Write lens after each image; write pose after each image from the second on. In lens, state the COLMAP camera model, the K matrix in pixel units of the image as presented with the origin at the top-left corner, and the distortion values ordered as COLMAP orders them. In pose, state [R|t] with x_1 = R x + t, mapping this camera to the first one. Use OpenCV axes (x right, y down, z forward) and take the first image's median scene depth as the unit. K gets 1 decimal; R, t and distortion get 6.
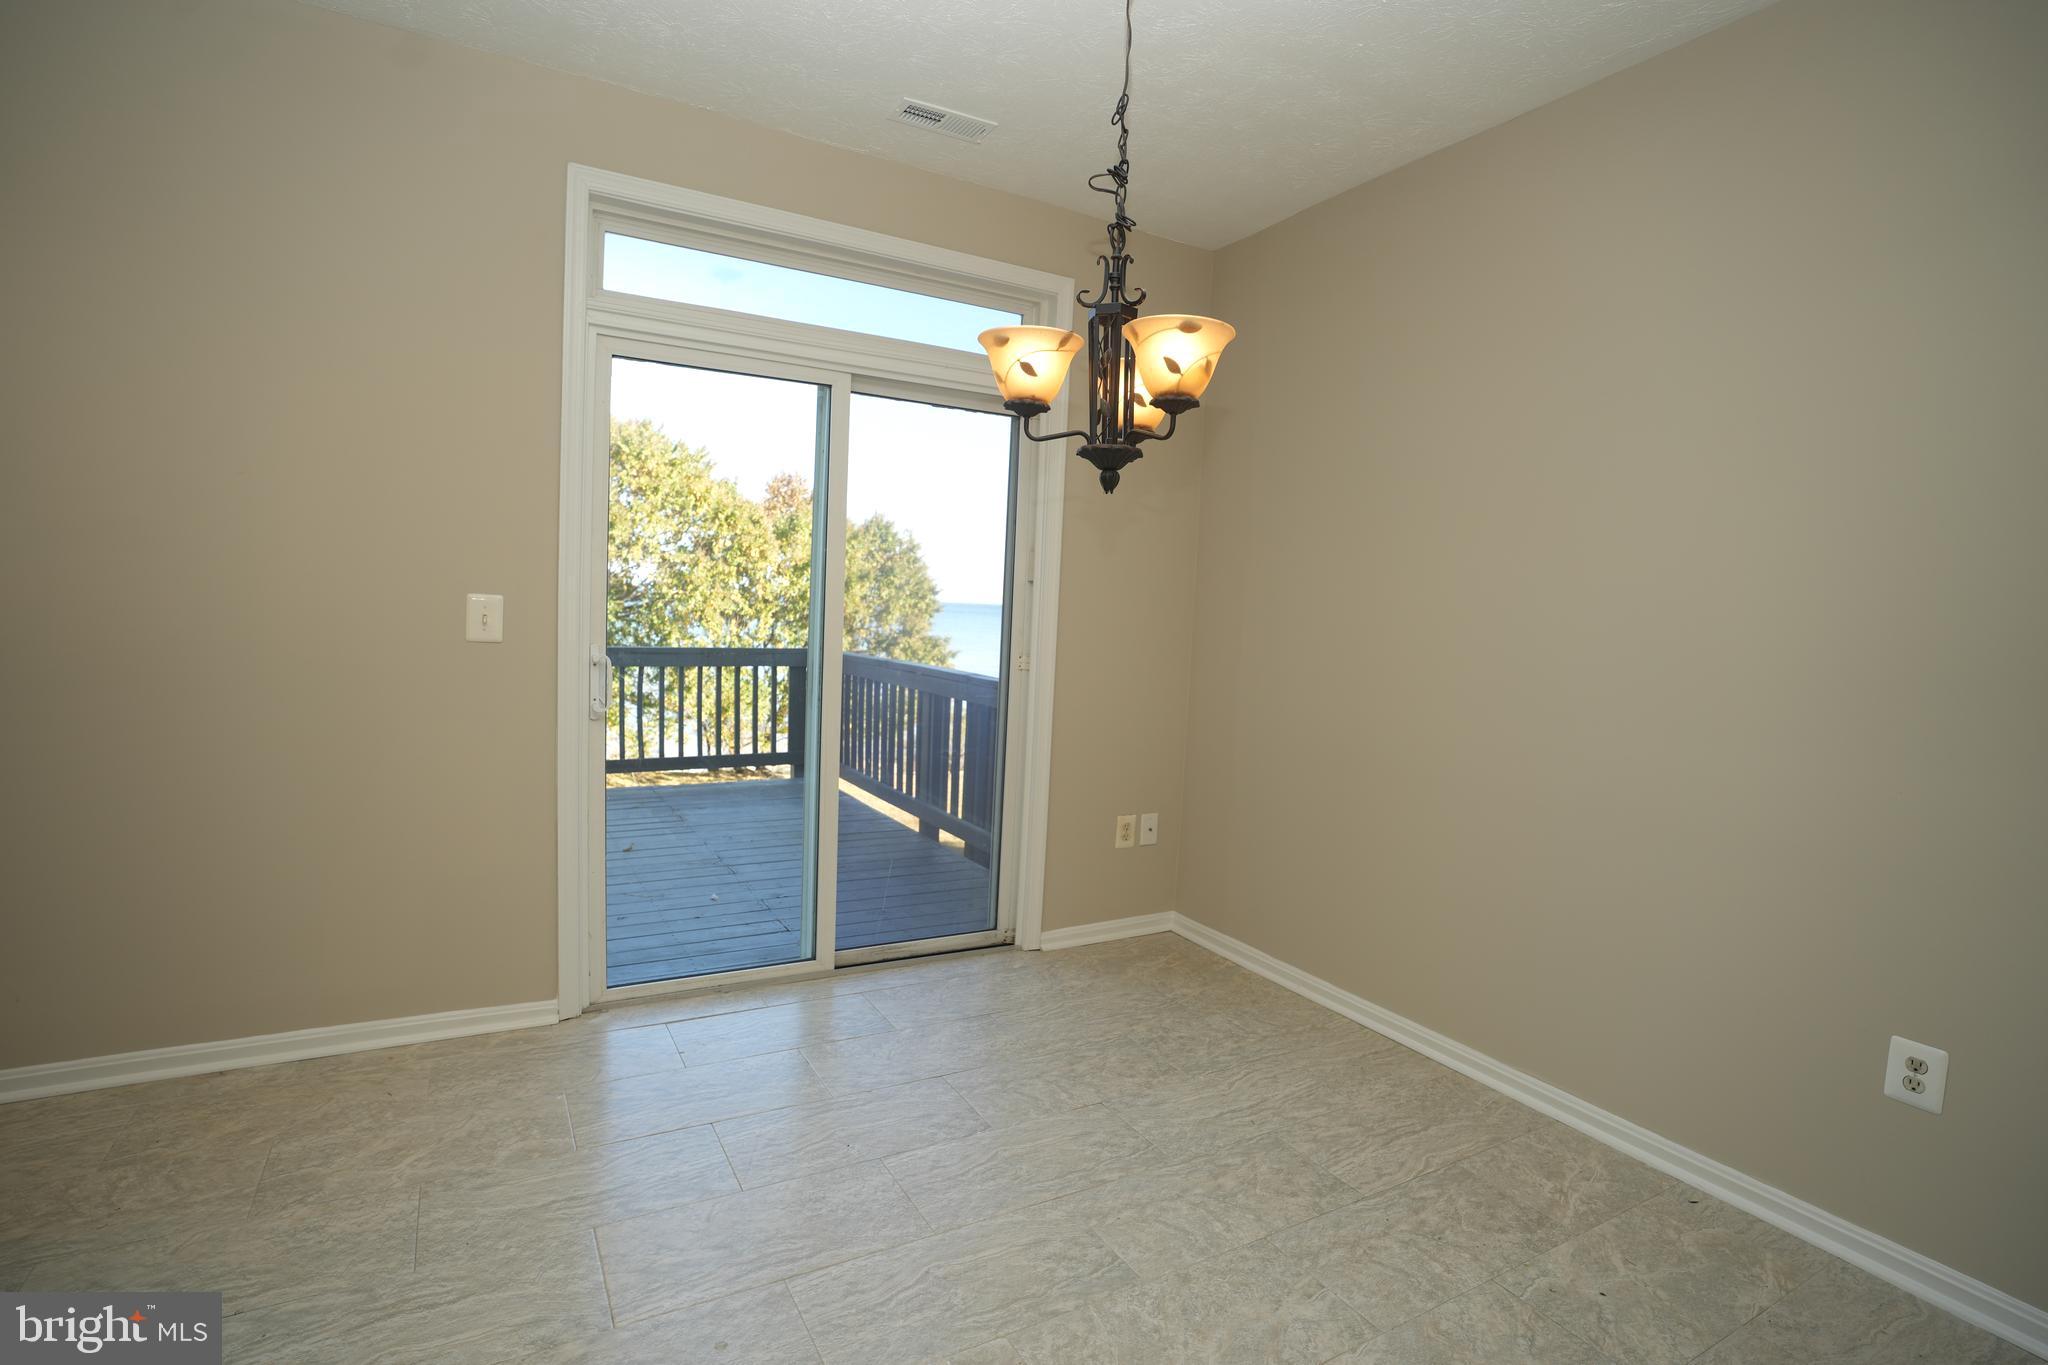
lens RADIAL K [[966.0, 0, 1024.0], [0, 966.0, 682.5], [0, 0, 1]] dist [-0.099490, 0.049345]
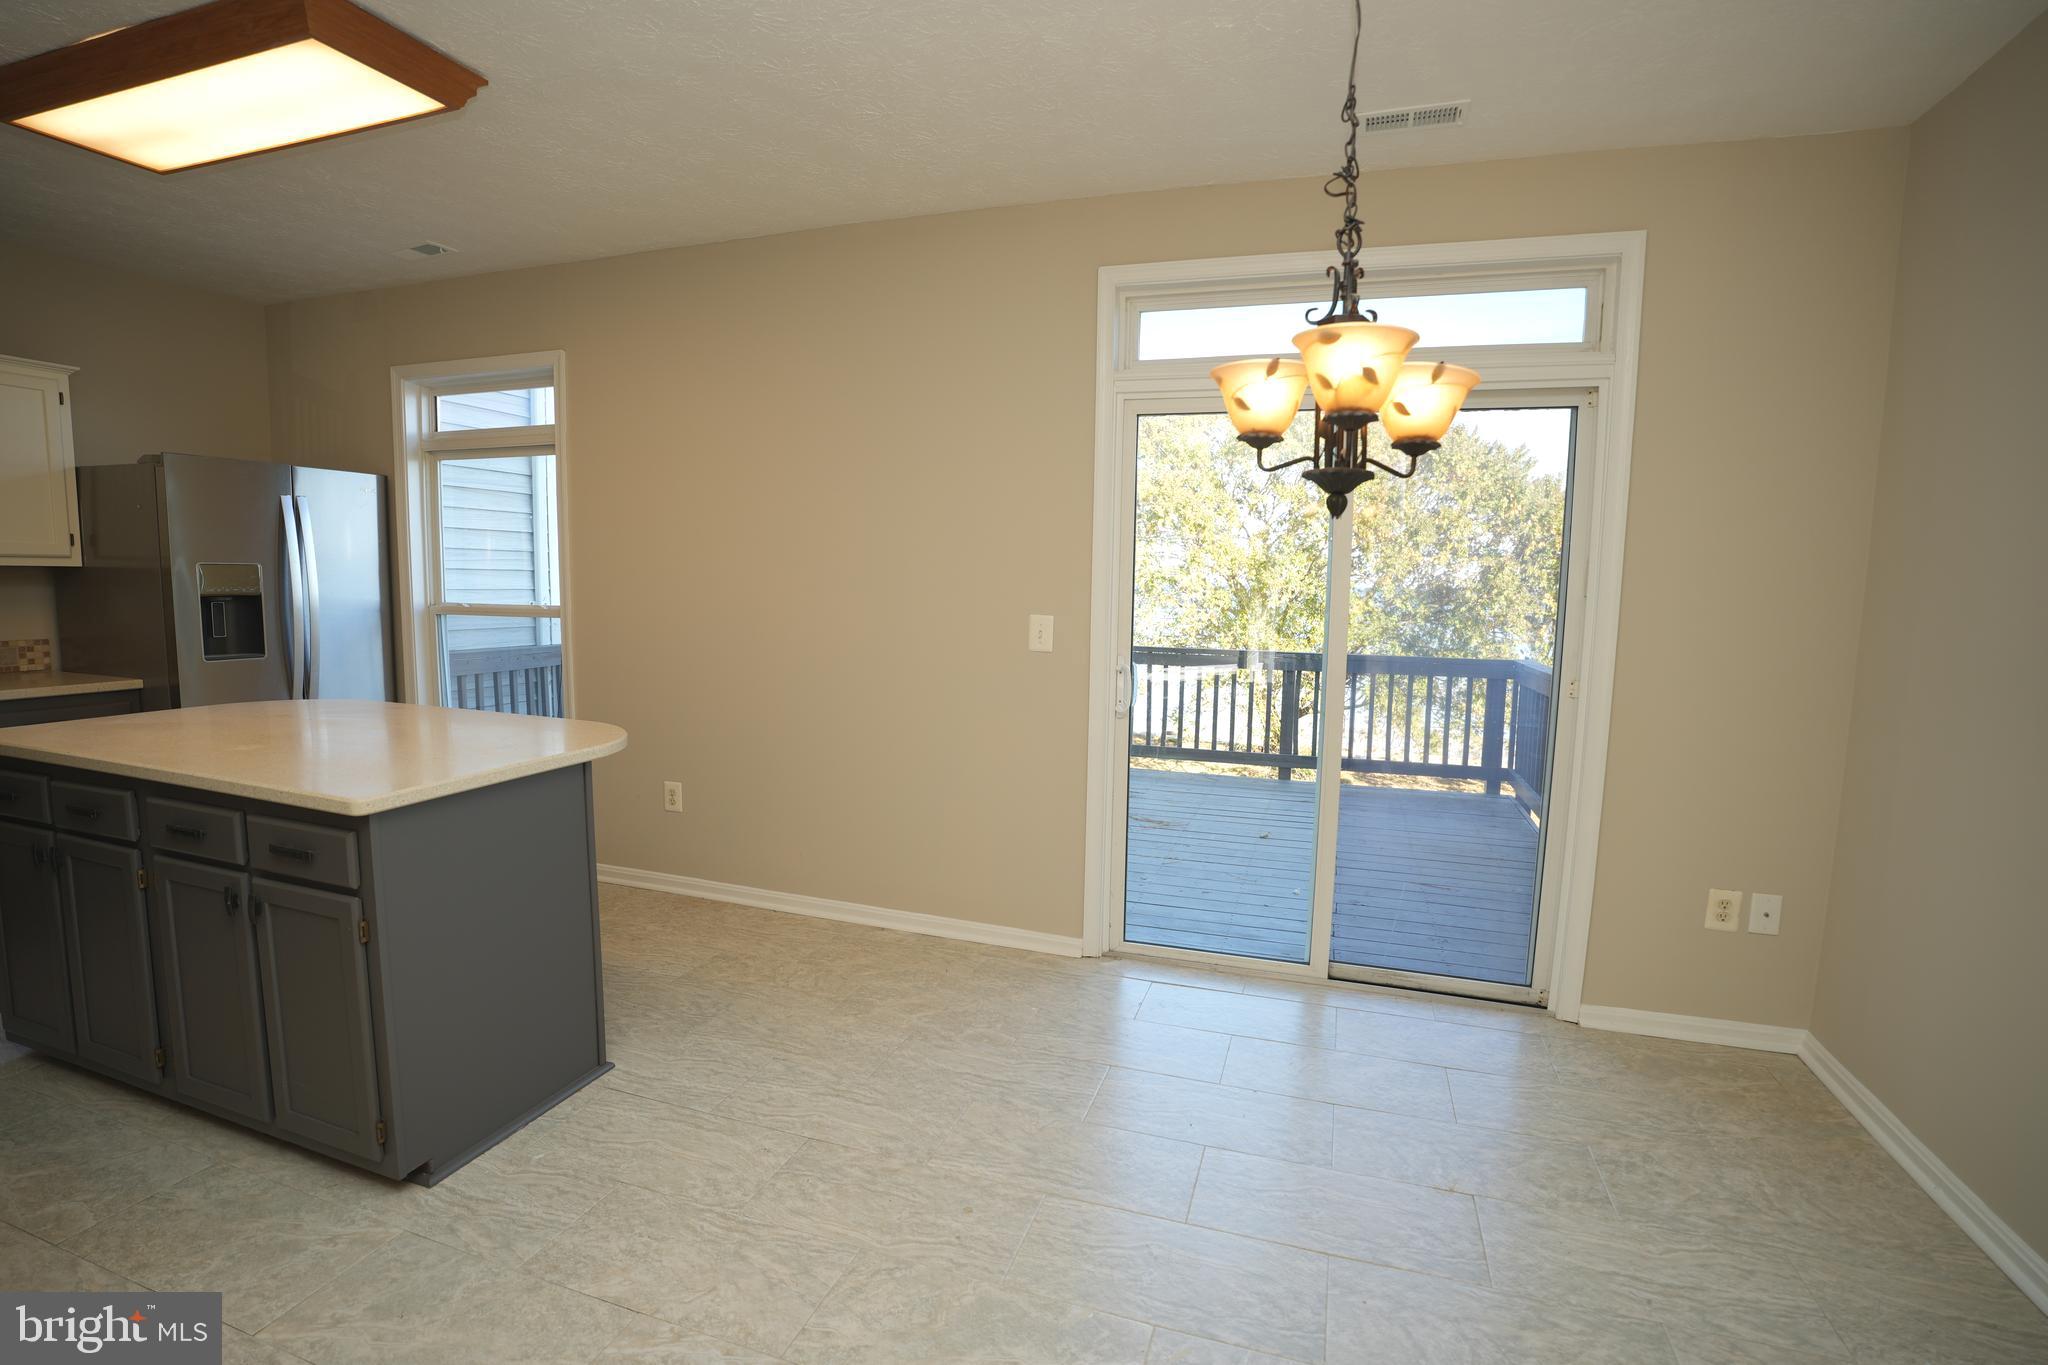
lens RADIAL K [[934.3, 0, 1024.0], [0, 934.3, 682.5], [0, 0, 1]] dist [-0.066810, 0.016981]
pose [[0.672205, 0.049517, -0.738707, 0.280318], [-0.050471, 0.998505, 0.021005, -0.019712], [0.738643, 0.023164, 0.673699, 0.082971]]
